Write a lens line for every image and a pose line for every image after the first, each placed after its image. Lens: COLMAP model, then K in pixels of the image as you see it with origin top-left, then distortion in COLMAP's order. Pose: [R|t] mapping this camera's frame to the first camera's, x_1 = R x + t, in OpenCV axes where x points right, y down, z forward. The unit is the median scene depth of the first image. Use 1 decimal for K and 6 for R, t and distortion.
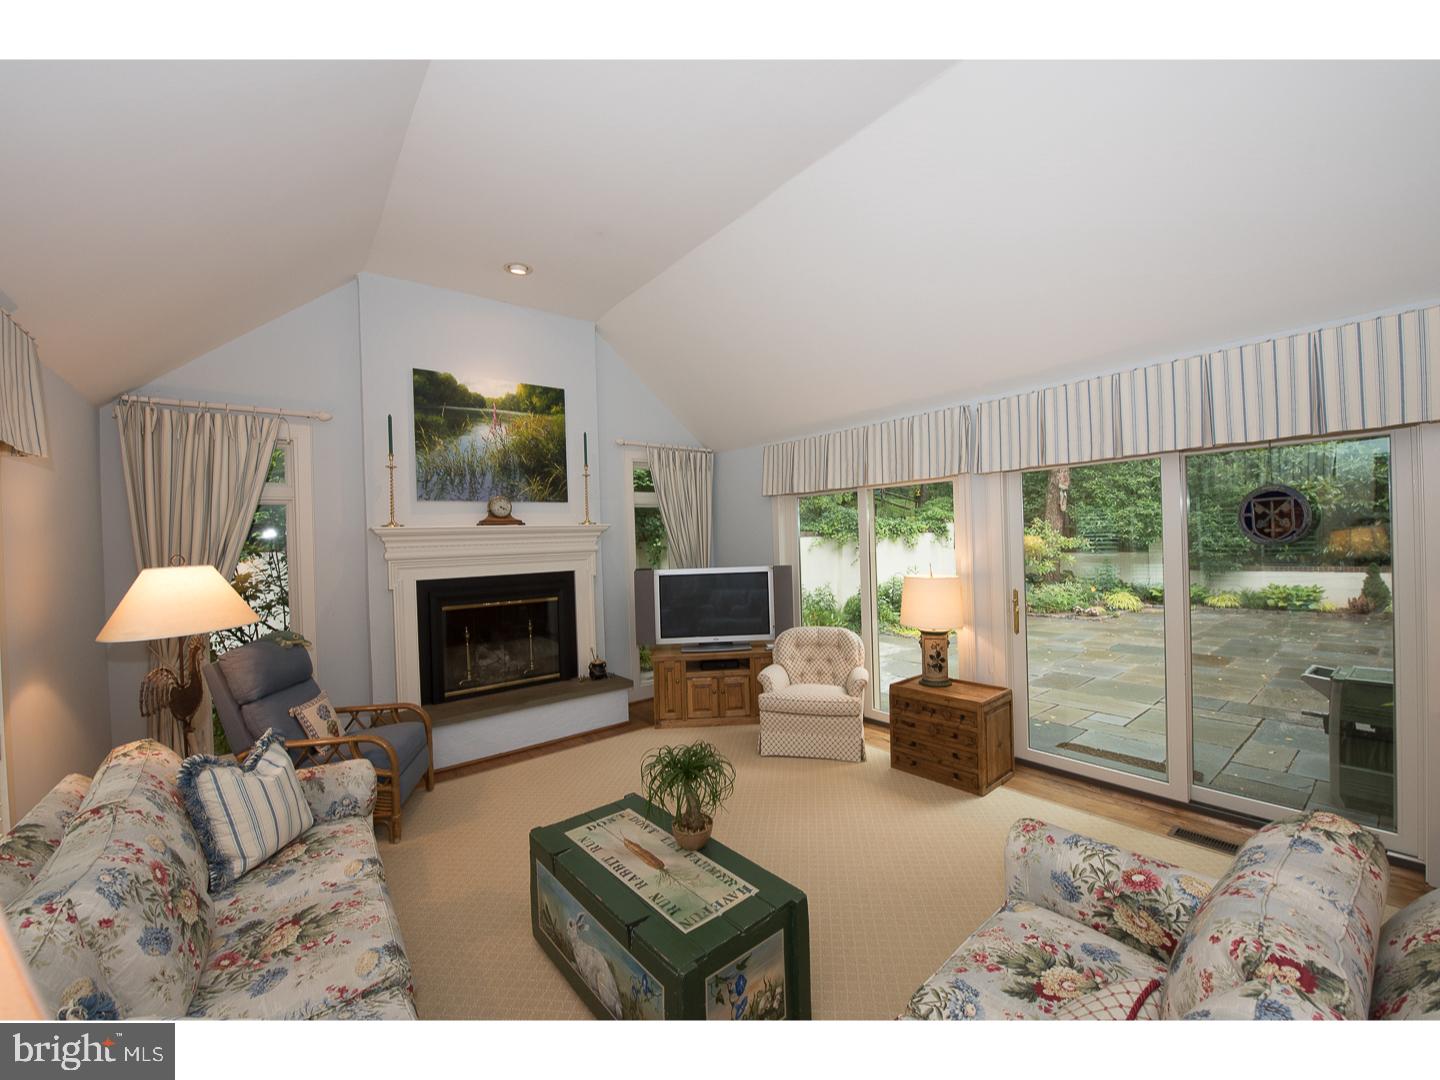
lens RADIAL K [[572.9, 0, 724.6], [0, 572.9, 533.6], [0, 0, 1]] dist [-0.014999, -0.000652]
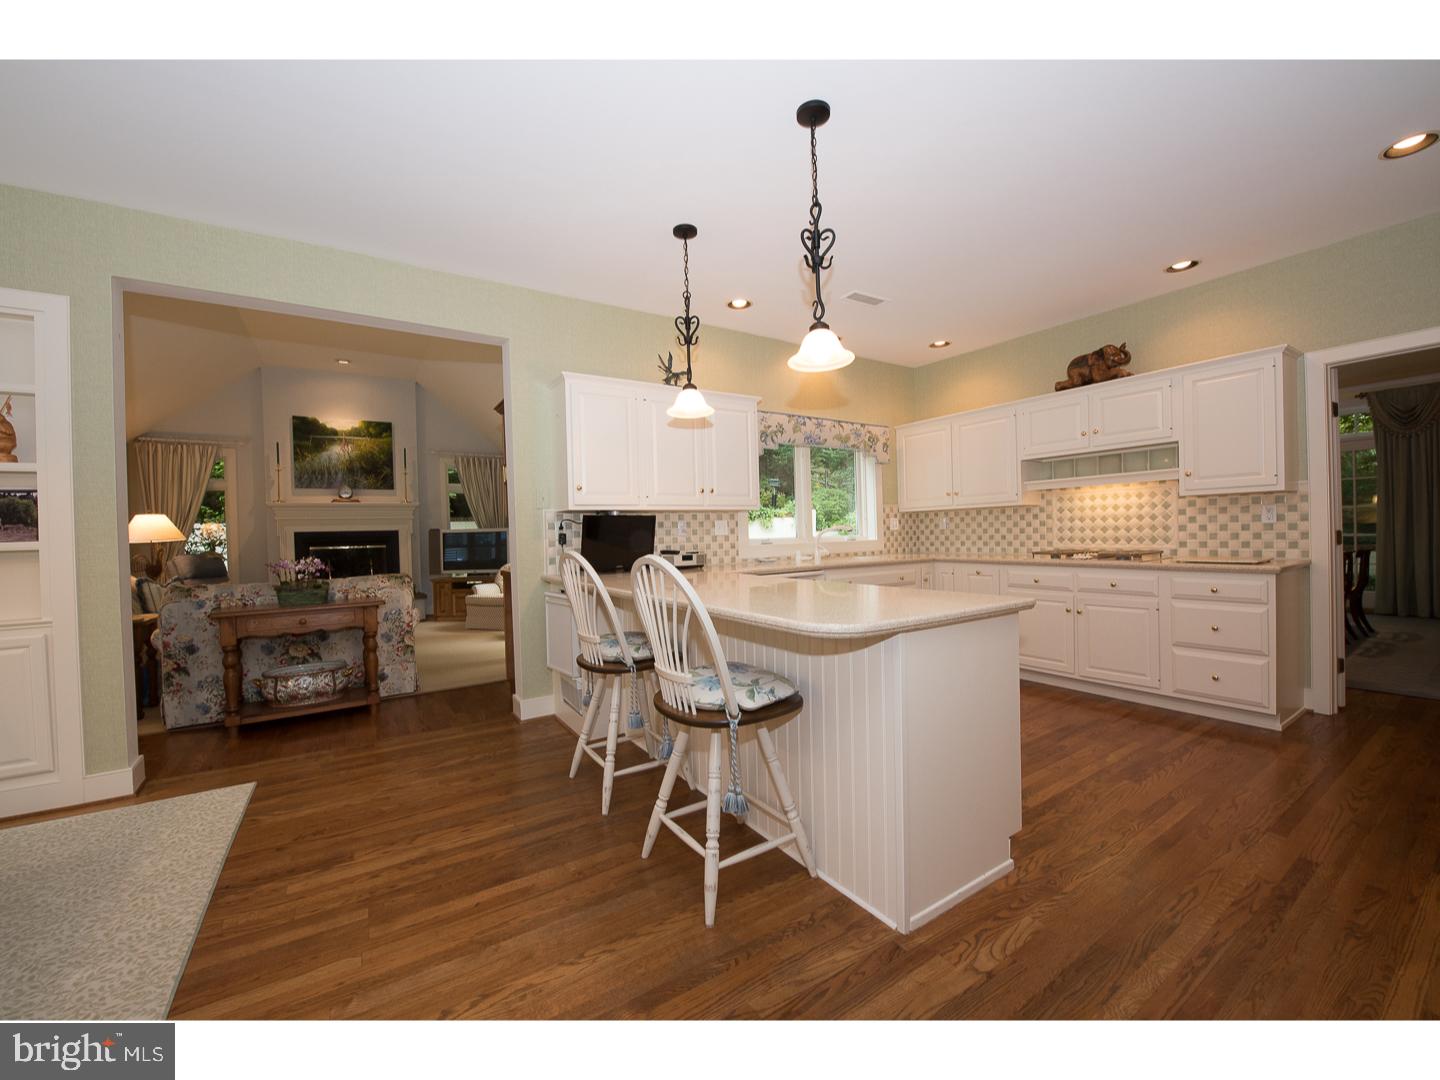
lens RADIAL K [[572.9, 0, 718.8], [0, 572.9, 533.7], [0, 0, 1]] dist [-0.014999, -0.000652]
pose [[0.995325, 0.002992, -0.096531, 0.924663], [-0.002231, 0.999966, 0.007999, 0.065224], [0.096551, -0.007746, 0.995298, -0.637412]]
